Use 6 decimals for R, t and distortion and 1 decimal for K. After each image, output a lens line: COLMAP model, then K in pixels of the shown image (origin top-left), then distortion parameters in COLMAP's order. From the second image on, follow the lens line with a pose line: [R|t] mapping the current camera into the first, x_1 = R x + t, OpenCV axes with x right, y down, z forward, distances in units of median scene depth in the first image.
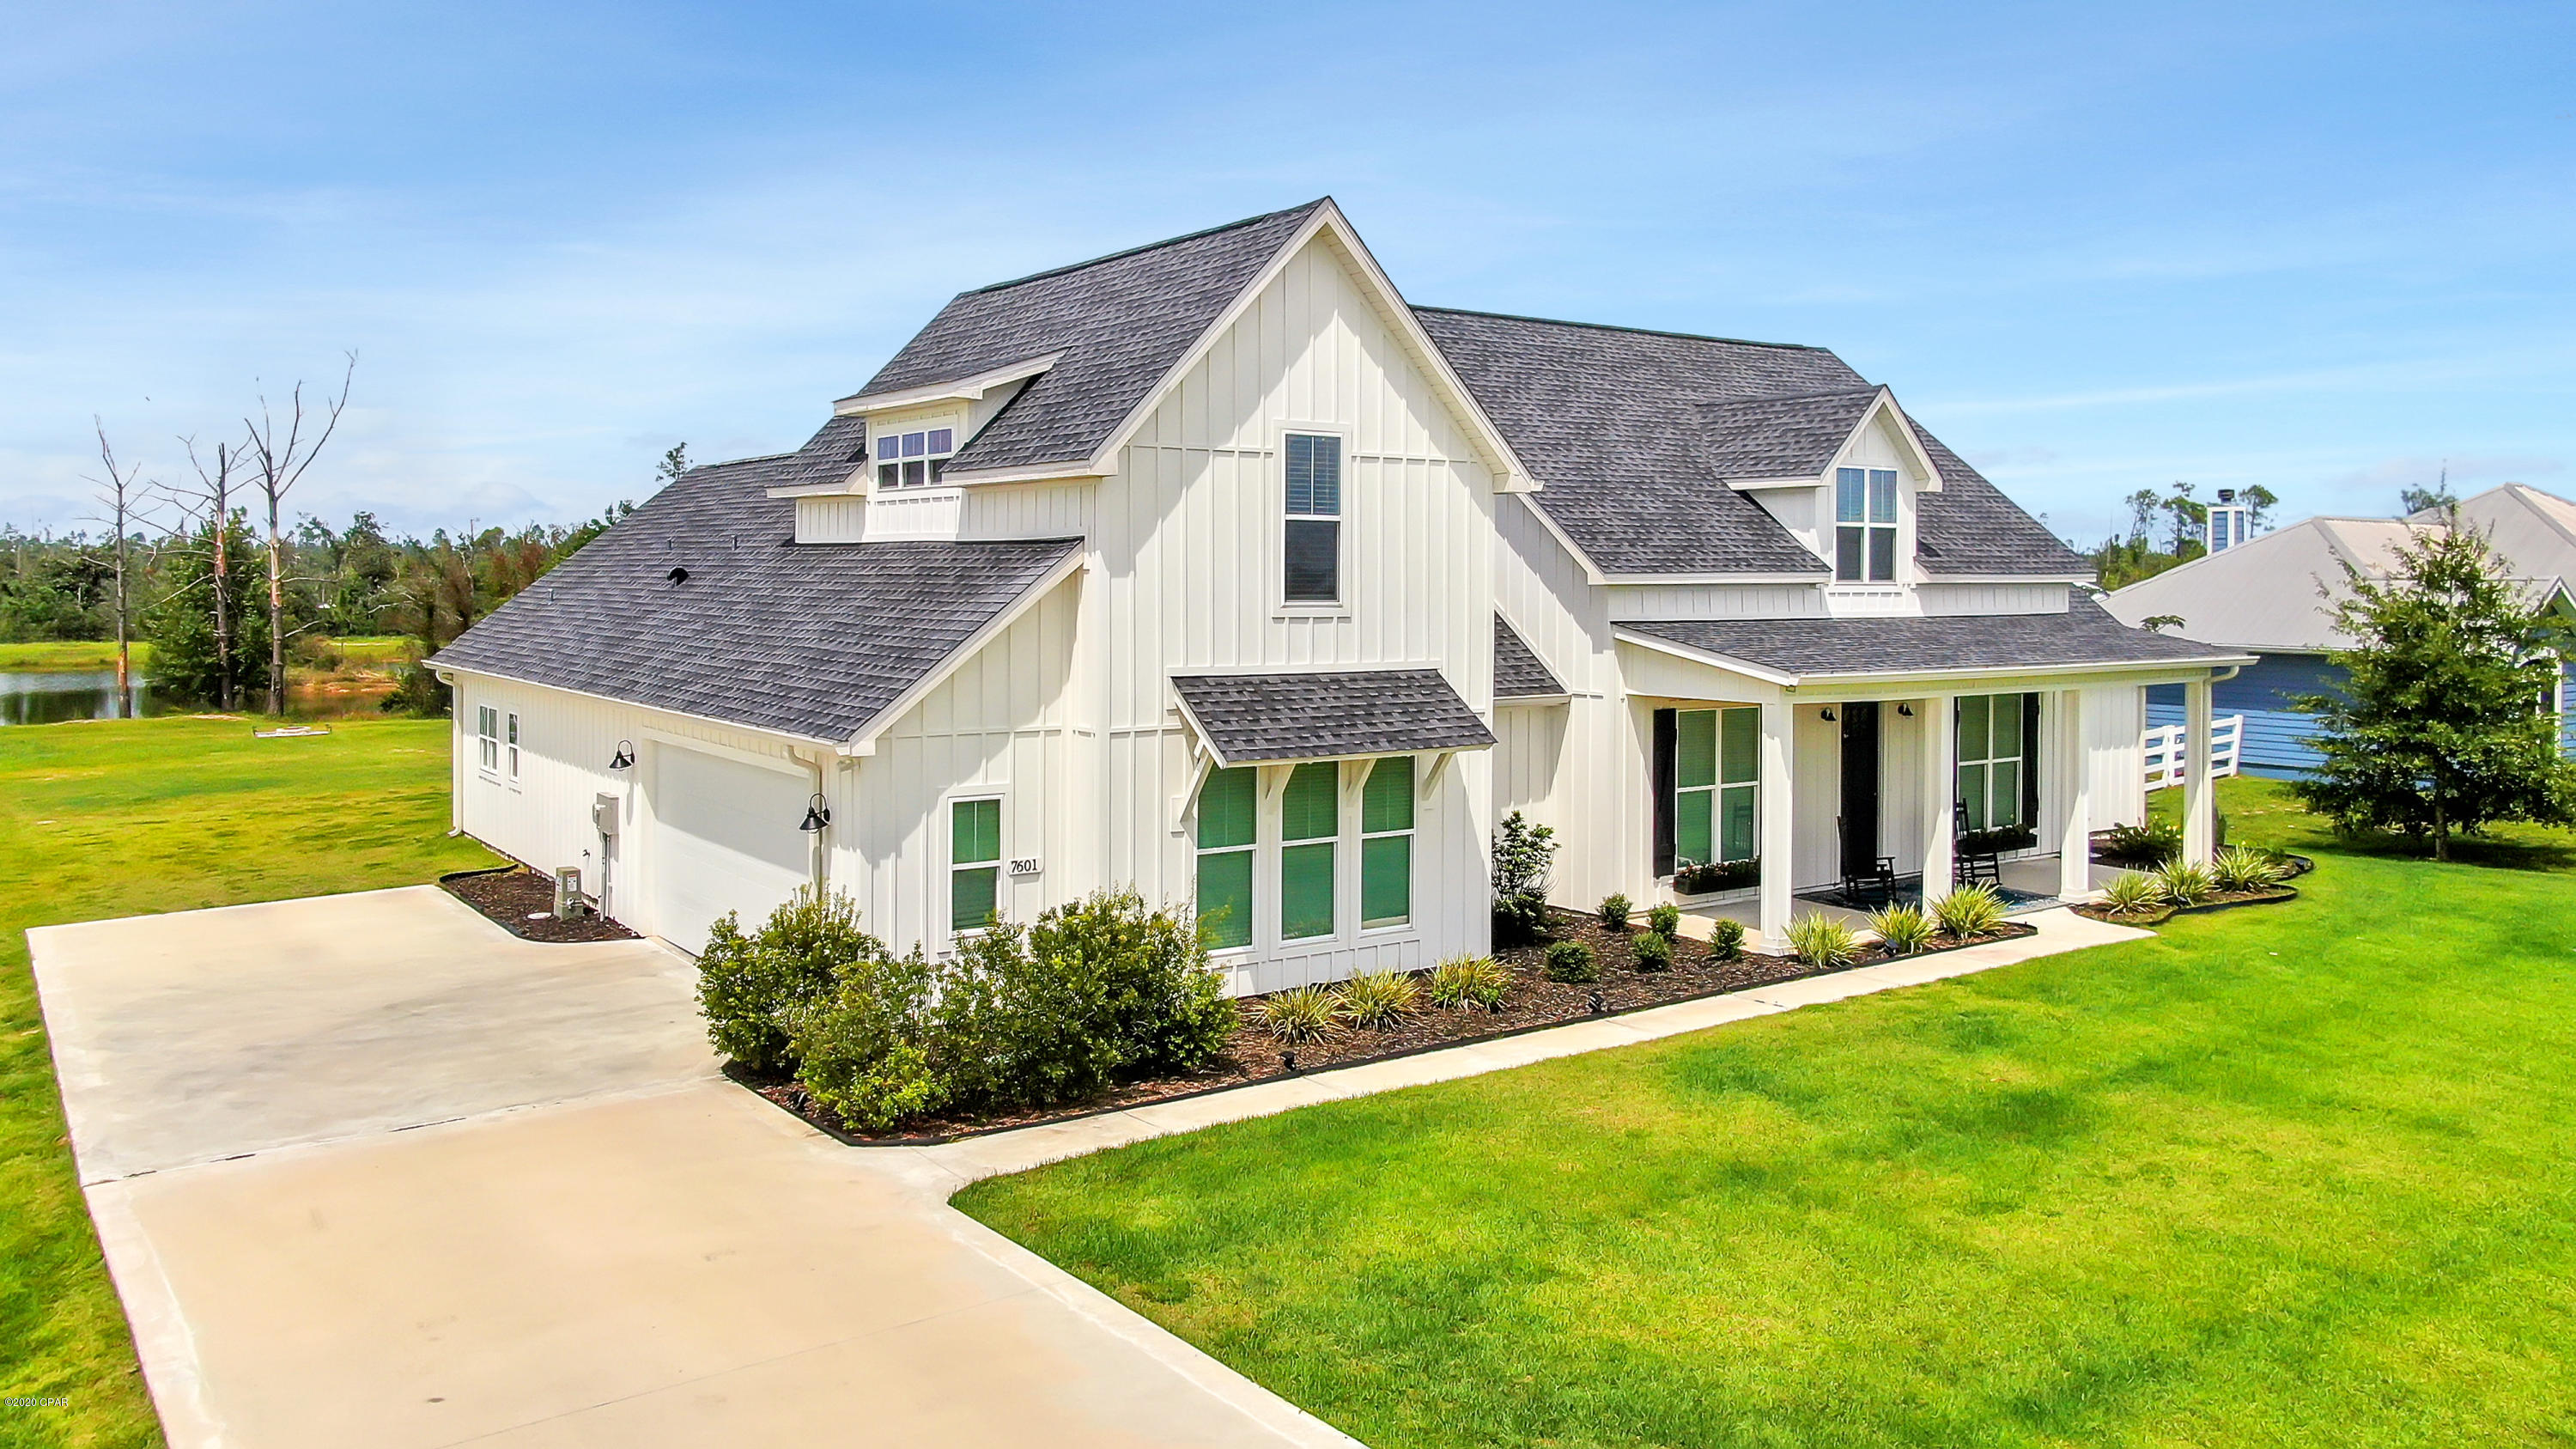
lens RADIAL K [[1895.7, 0, 1267.4], [0, 1895.7, 634.1], [0, 0, 1]] dist [-0.024858, 0.002331]
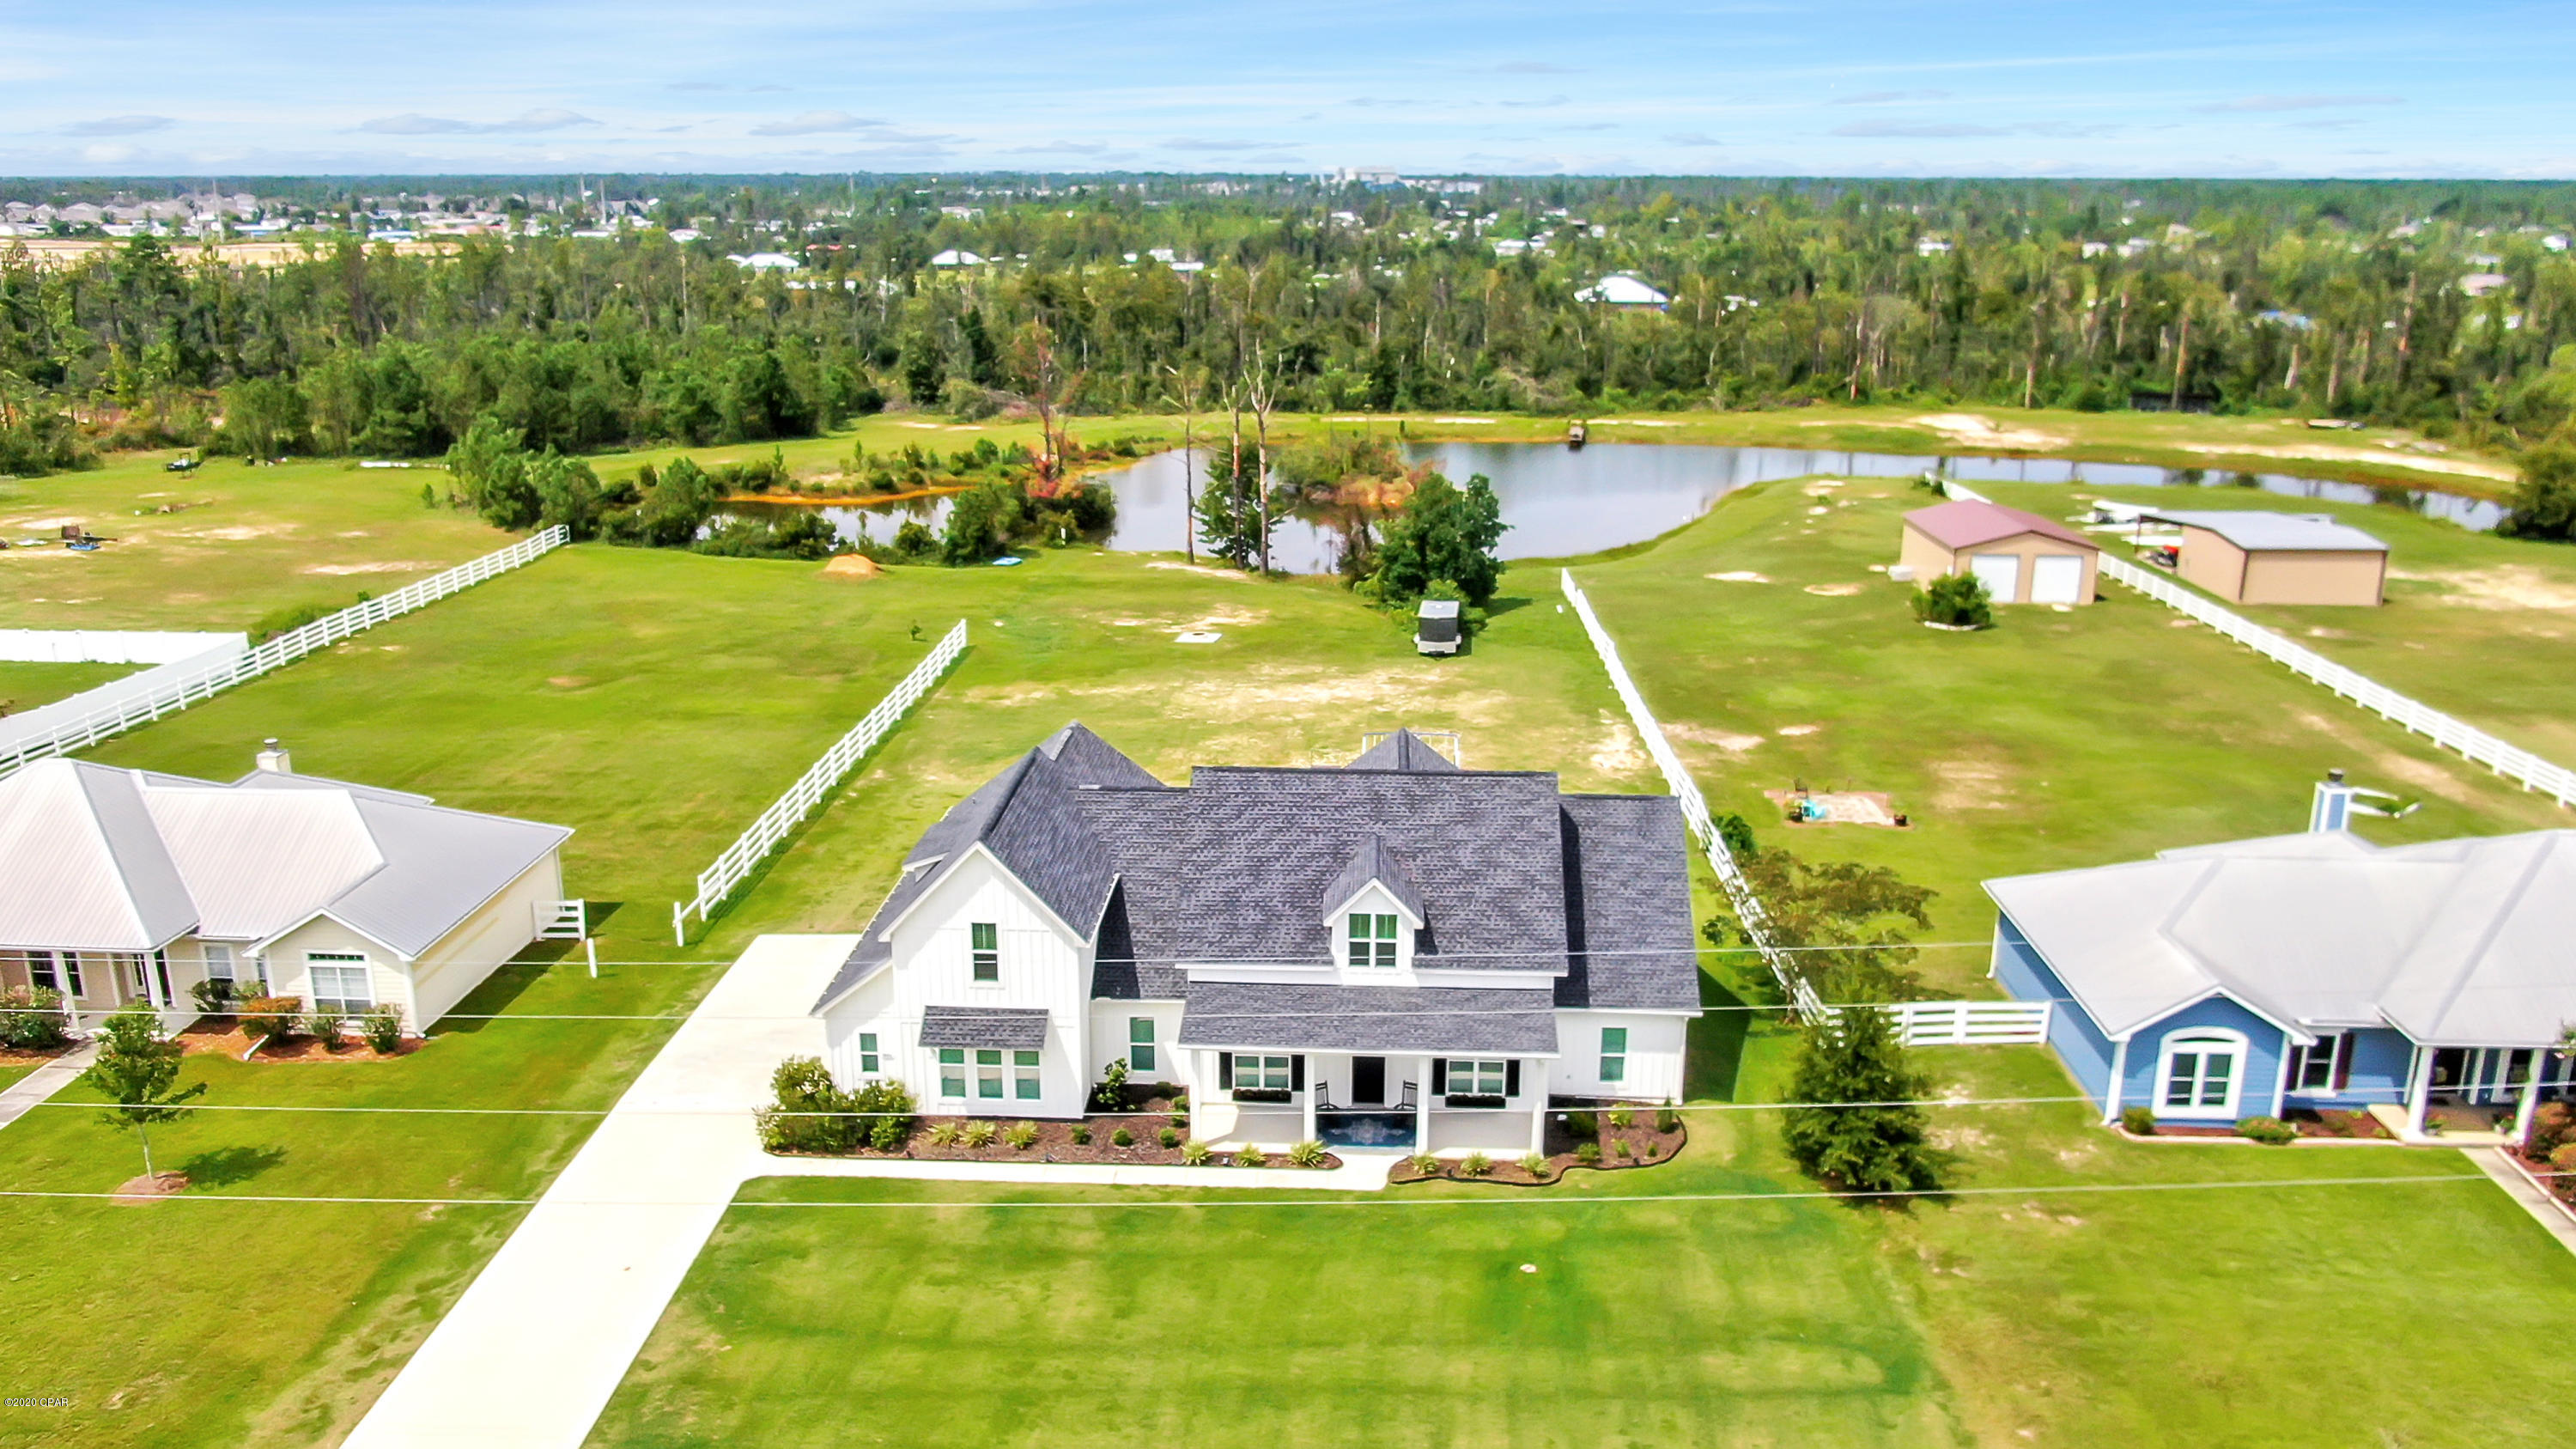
lens RADIAL K [[1895.7, 0, 1286.9], [0, 1895.7, 738.8], [0, 0, 1]] dist [-0.024858, 0.002331]
pose [[0.789497, 0.168243, -0.590244, 1.749423], [-0.016823, 0.967266, 0.253207, -0.961551], [0.613523, -0.189976, 0.766484, -0.643433]]
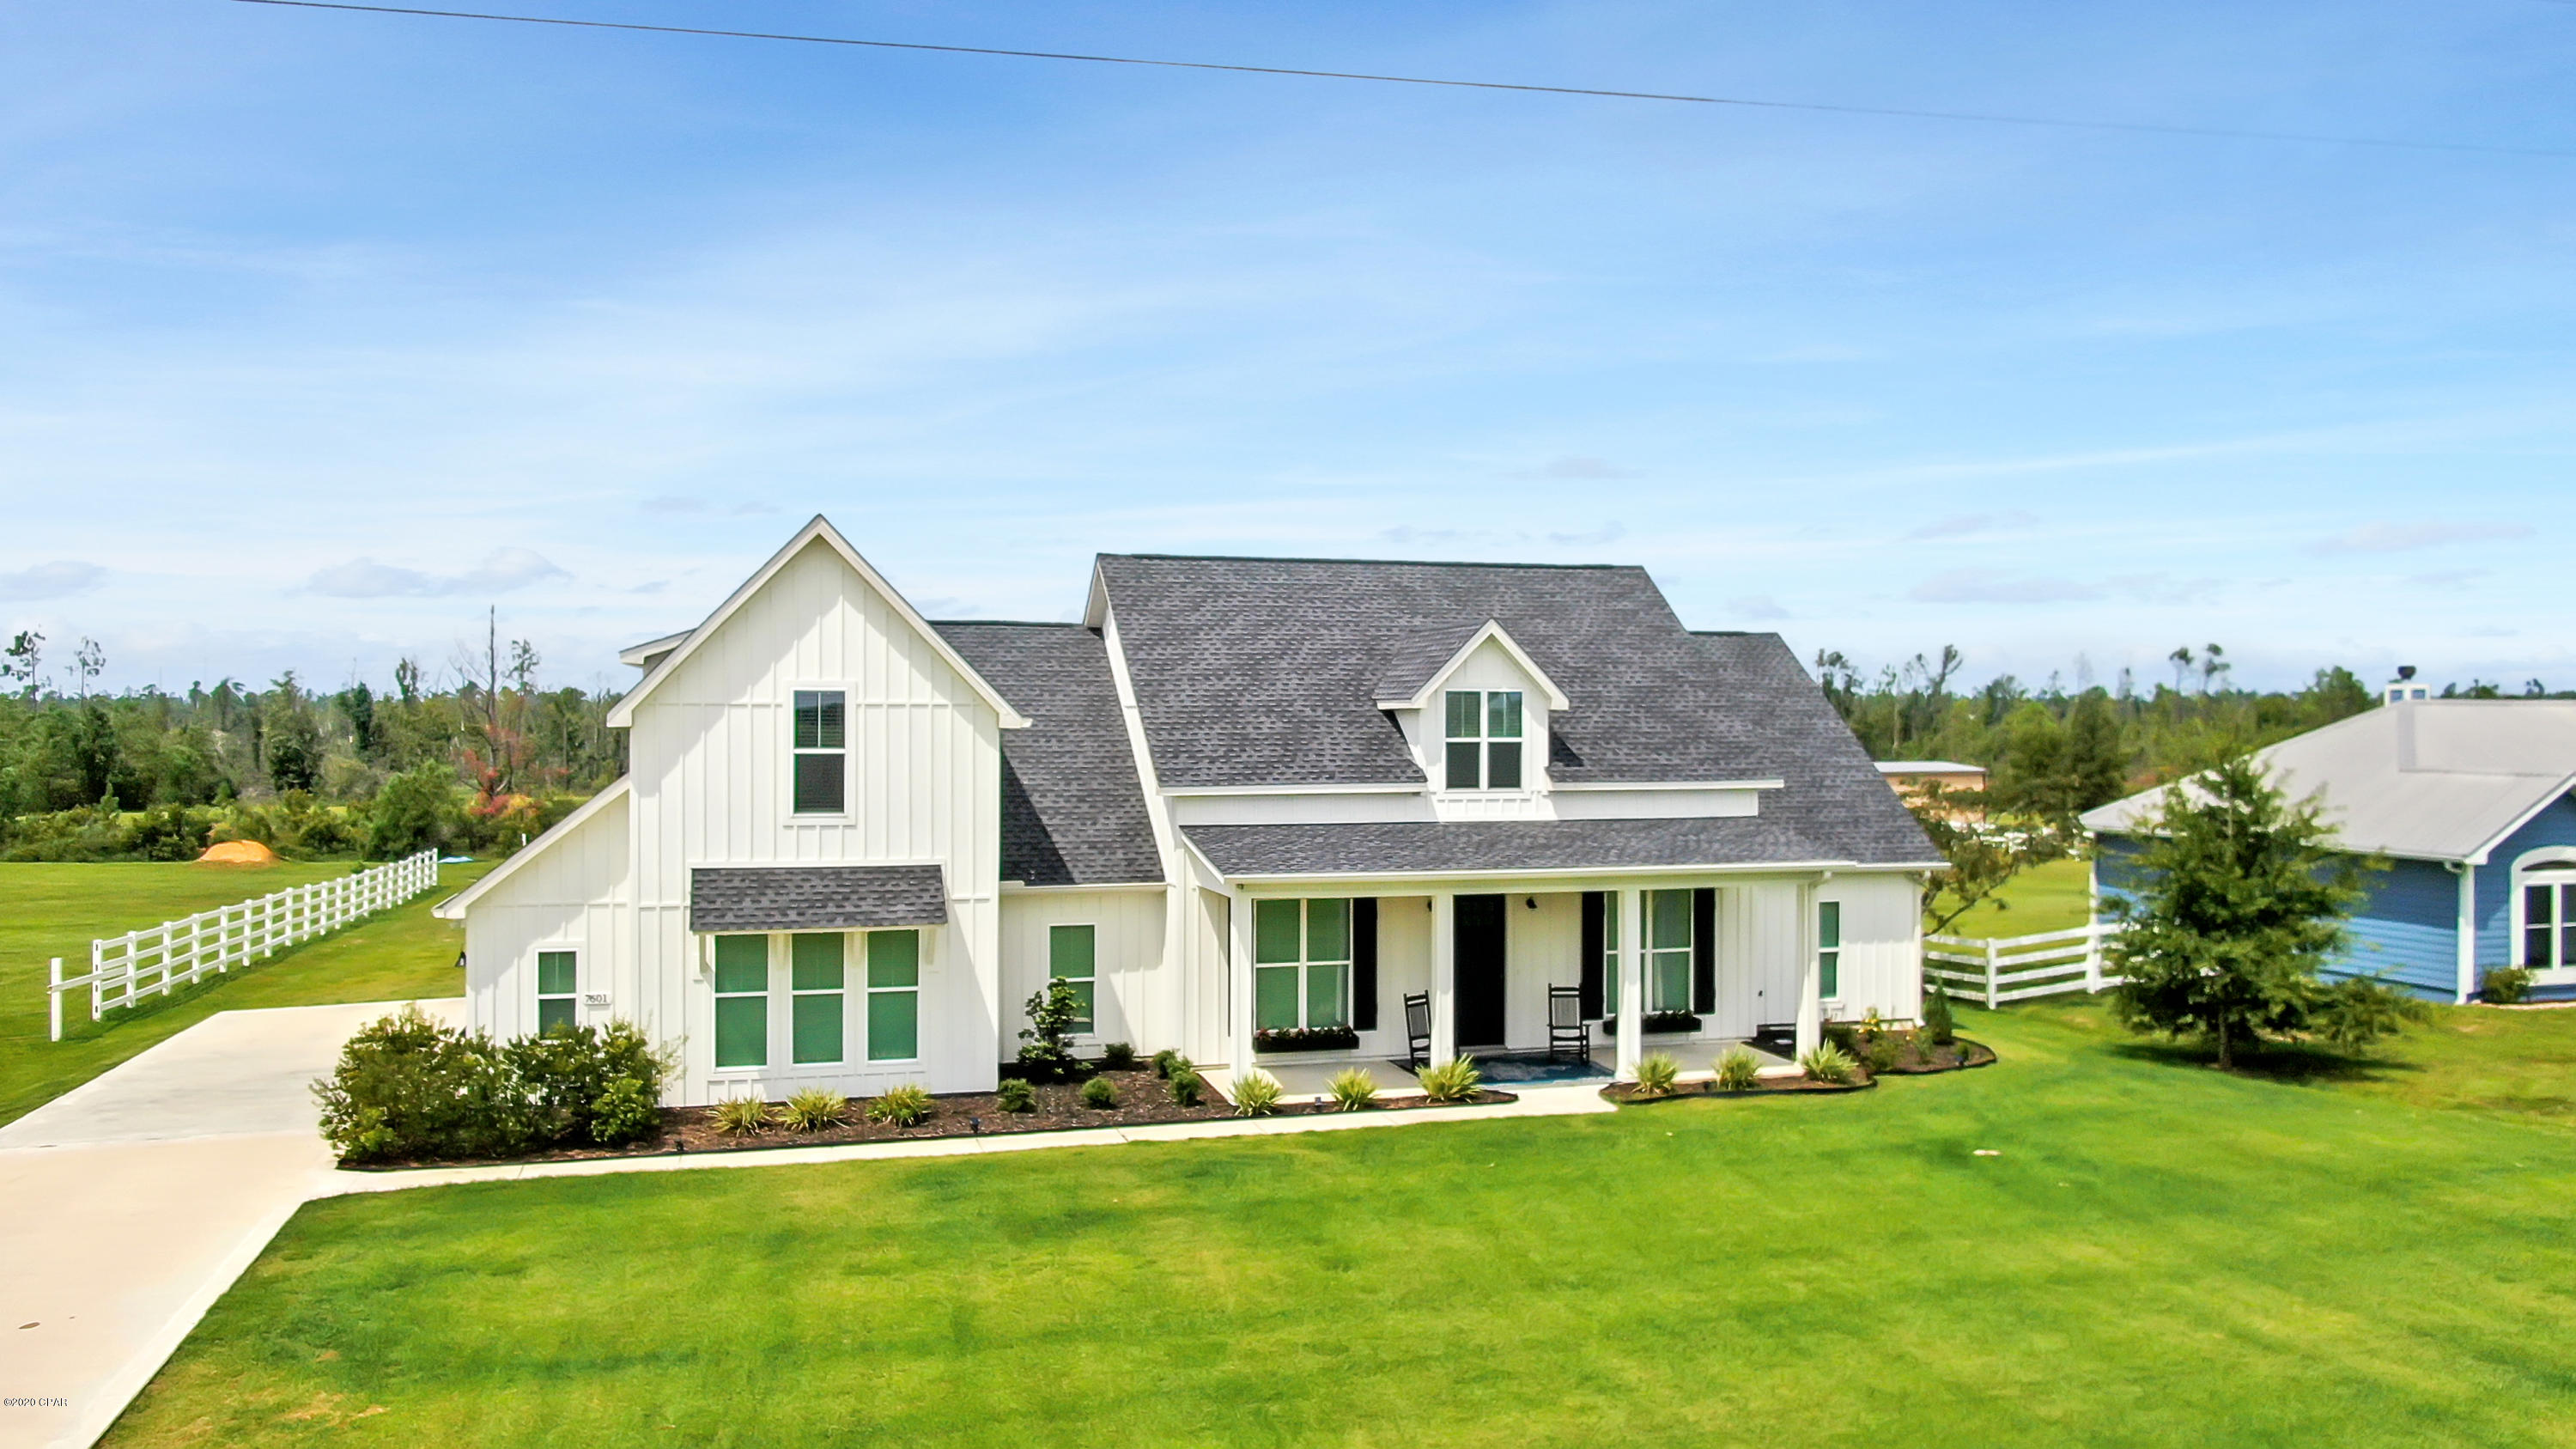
lens RADIAL K [[1895.7, 0, 1295.5], [0, 1895.7, 728.6], [0, 0, 1]] dist [-0.024858, 0.002331]
pose [[0.945513, -0.000117, -0.325584, 0.751905], [-0.008670, 0.999636, -0.025539, -0.044241], [0.325468, 0.026970, 0.945168, -0.158302]]
